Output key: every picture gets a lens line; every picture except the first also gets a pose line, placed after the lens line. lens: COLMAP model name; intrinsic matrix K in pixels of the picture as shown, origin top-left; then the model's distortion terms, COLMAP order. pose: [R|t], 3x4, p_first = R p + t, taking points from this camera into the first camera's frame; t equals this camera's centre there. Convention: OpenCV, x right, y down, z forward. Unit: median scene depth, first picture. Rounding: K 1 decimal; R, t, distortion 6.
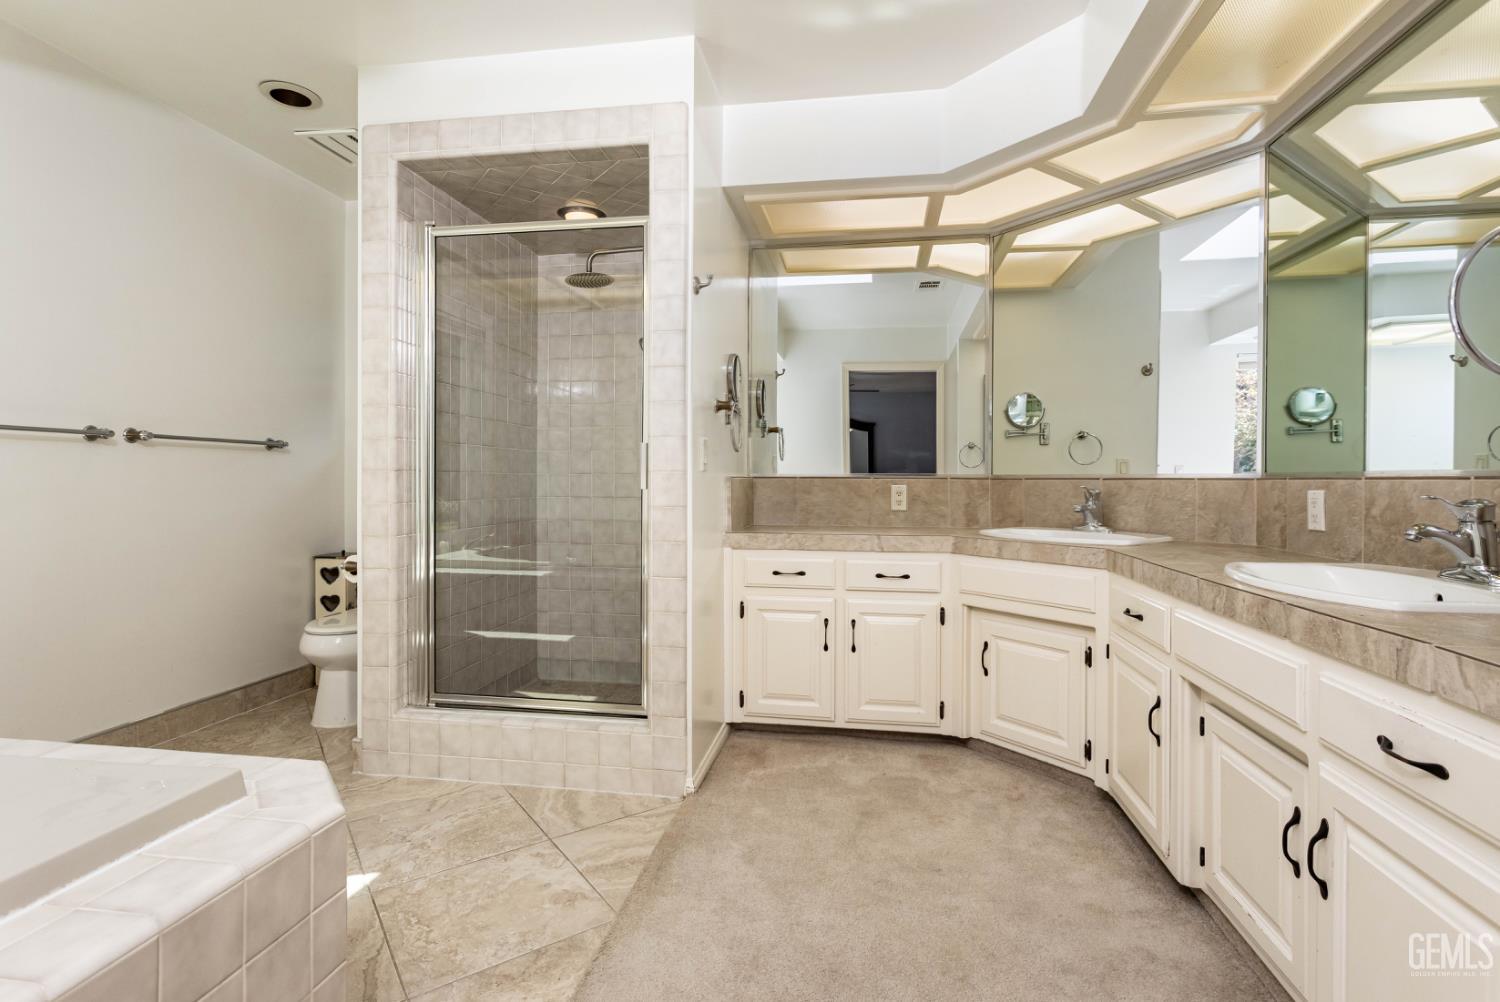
lens RADIAL K [[738.2, 0, 757.5], [0, 738.2, 484.2], [0, 0, 1]] dist [0.010587, 0.001650]
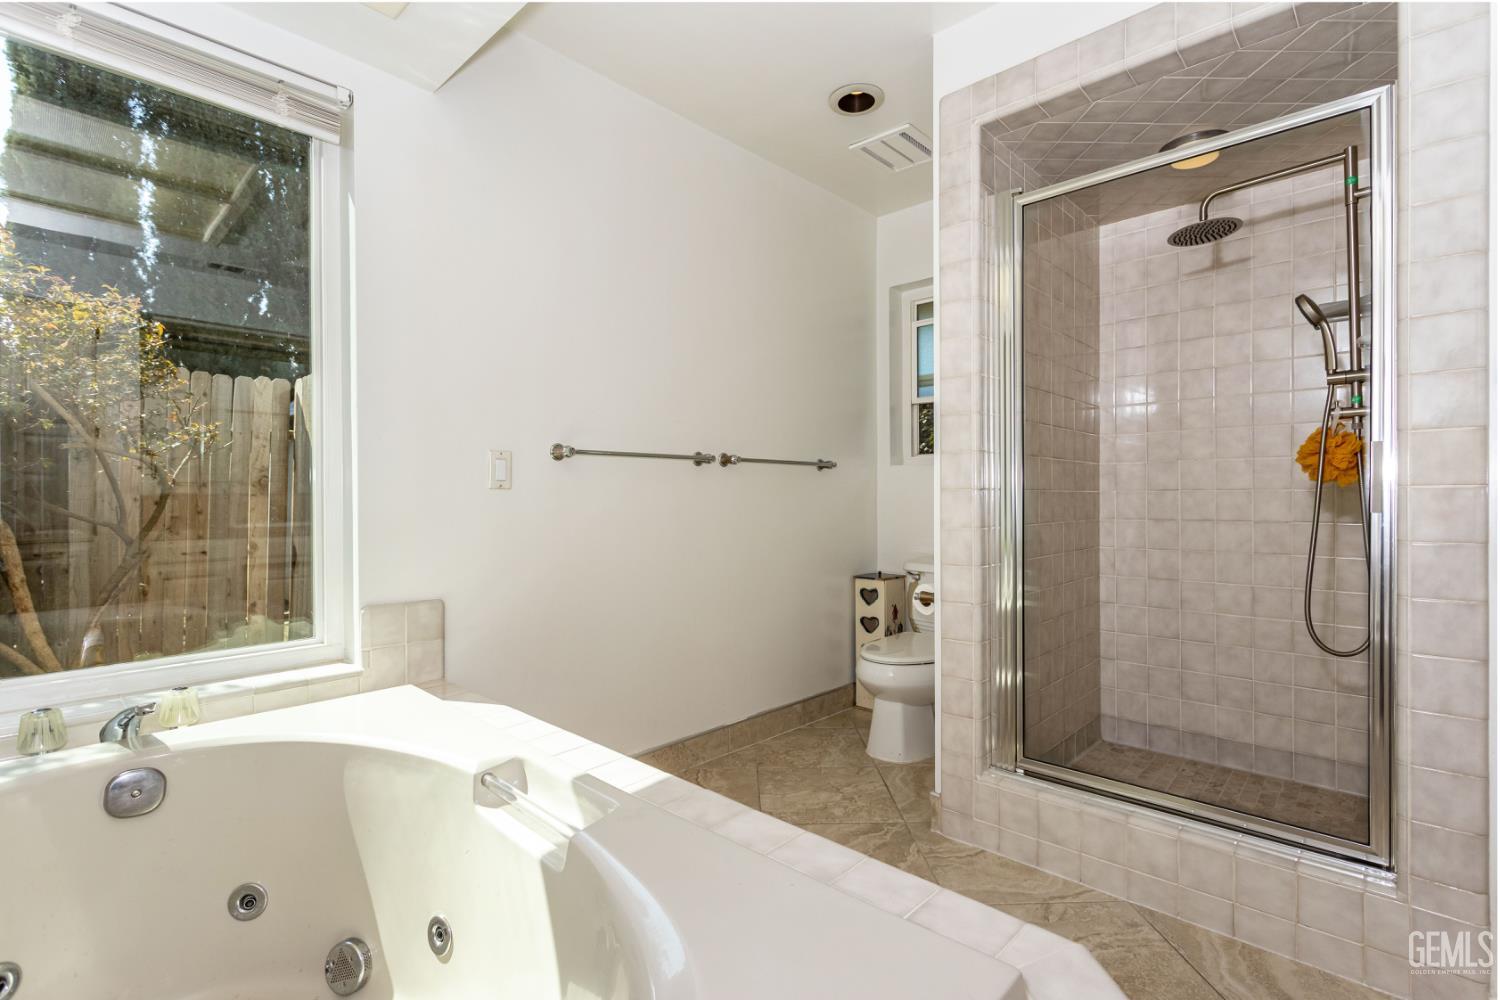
lens RADIAL K [[706.0, 0, 750.0], [0, 706.0, 500.0], [0, 0, 1]] dist [-0.000637, 0.000167]
pose [[0.831992, -0.004627, -0.554769, -0.251649], [0.003686, 0.999989, -0.002812, -0.004445], [0.554776, 0.000295, 0.832000, 0.174679]]
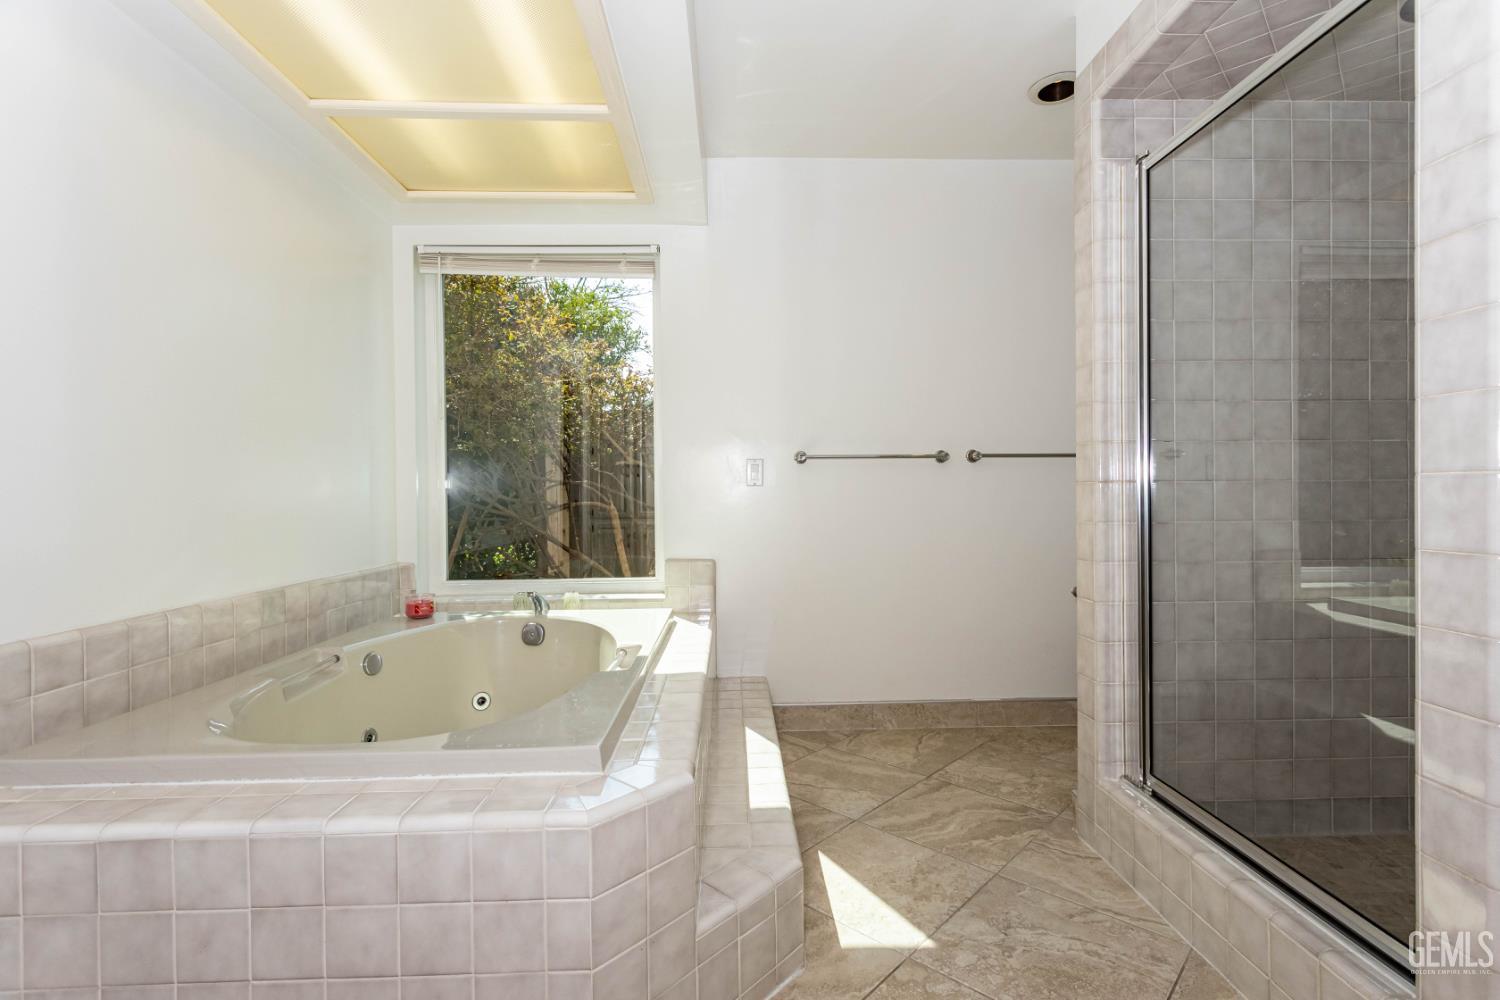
lens RADIAL K [[708.9, 0, 750.0], [0, 708.9, 500.0], [0, 0, 1]] dist [0.002269, 0.000322]
pose [[0.192302, 0.004990, -0.981323, 0.196014], [0.003631, 0.999977, 0.005797, -0.004138], [0.981329, -0.004678, 0.192279, 0.461103]]
